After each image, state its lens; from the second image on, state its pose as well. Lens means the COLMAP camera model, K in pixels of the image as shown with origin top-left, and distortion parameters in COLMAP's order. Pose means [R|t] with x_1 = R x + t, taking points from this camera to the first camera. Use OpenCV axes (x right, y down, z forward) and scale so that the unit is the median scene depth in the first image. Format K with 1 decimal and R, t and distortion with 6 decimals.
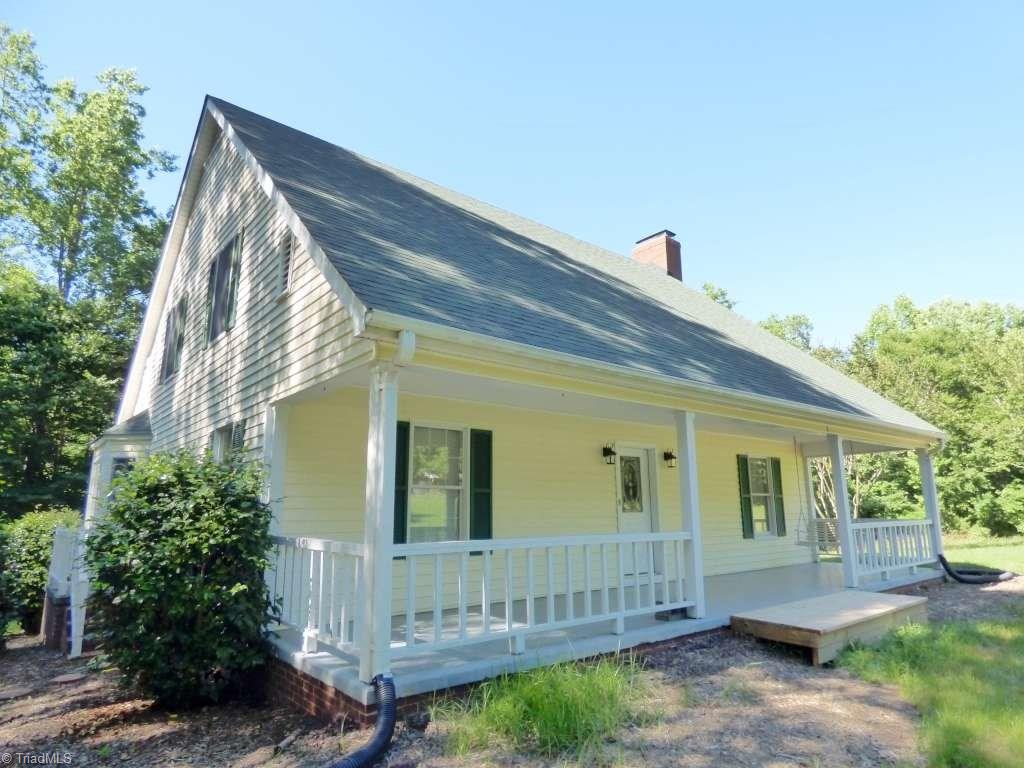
lens RADIAL K [[612.1, 0, 530.2], [0, 612.1, 385.6], [0, 0, 1]] dist [0.003695, 0.001223]
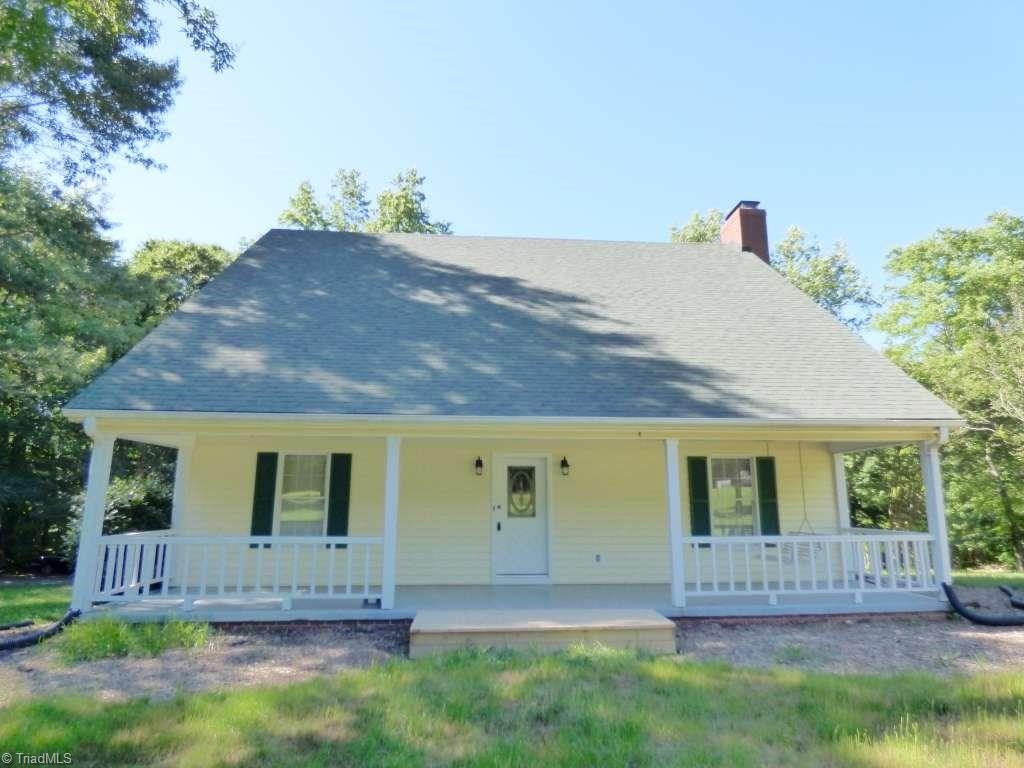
lens RADIAL K [[612.1, 0, 530.2], [0, 612.1, 385.6], [0, 0, 1]] dist [0.003695, 0.001223]
pose [[0.818543, -0.098075, -0.566012, 0.697862], [0.107854, 0.994034, -0.016265, -0.005652], [0.564230, -0.047733, 0.824237, 0.102505]]
